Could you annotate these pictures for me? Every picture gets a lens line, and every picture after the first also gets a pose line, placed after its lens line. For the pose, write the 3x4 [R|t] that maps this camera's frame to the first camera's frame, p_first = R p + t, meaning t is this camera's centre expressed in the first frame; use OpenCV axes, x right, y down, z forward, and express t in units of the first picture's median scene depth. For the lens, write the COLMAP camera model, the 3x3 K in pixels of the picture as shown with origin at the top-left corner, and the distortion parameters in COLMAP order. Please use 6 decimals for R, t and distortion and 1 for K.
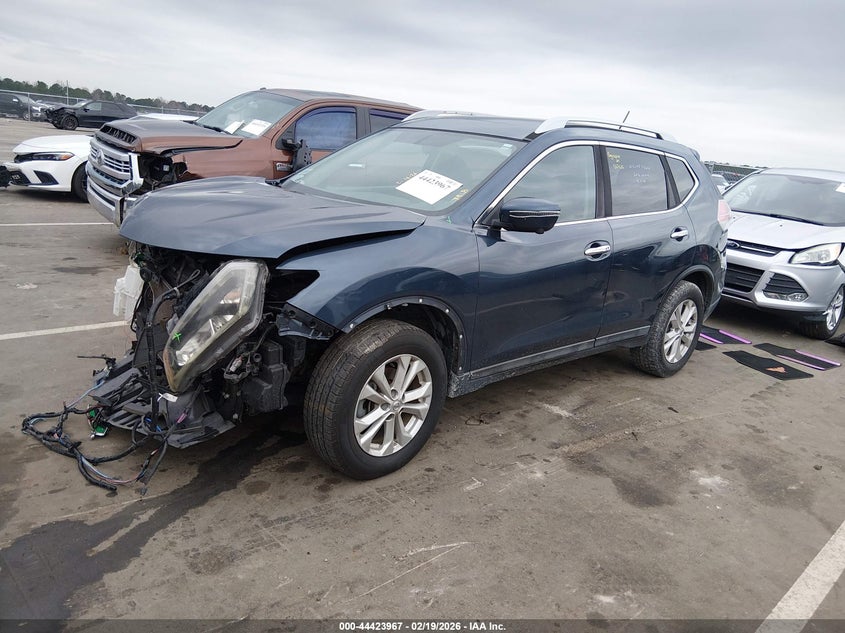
lens RADIAL K [[658.2, 0, 418.0], [0, 658.2, 316.1], [0, 0, 1]] dist [0.030680, -0.064880]
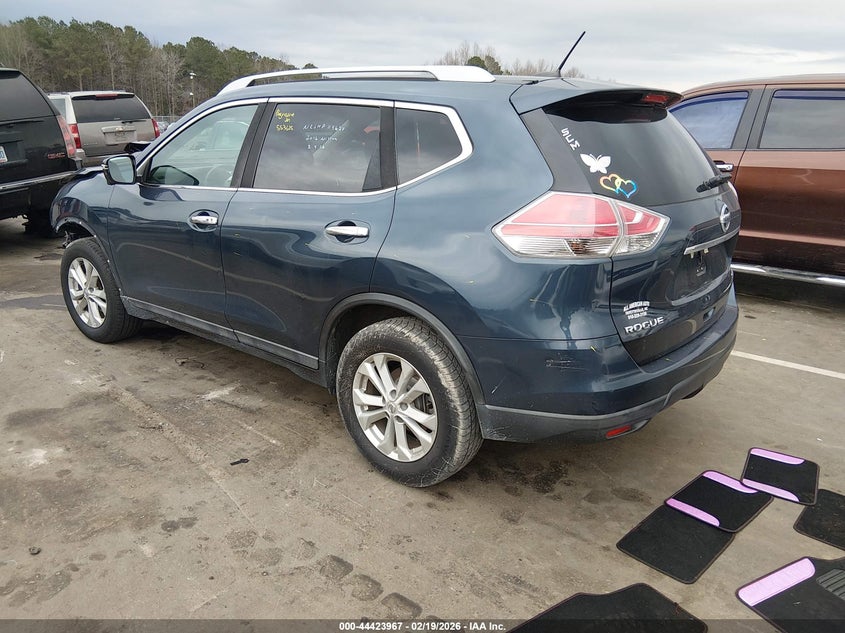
lens RADIAL K [[658.2, 0, 418.7], [0, 658.2, 312.5], [0, 0, 1]] dist [0.030680, -0.064880]
pose [[0.132042, 0.183090, -0.974188, 1.226359], [-0.264057, 0.953778, 0.143463, -0.188100], [0.955426, 0.238298, 0.174284, 1.167696]]
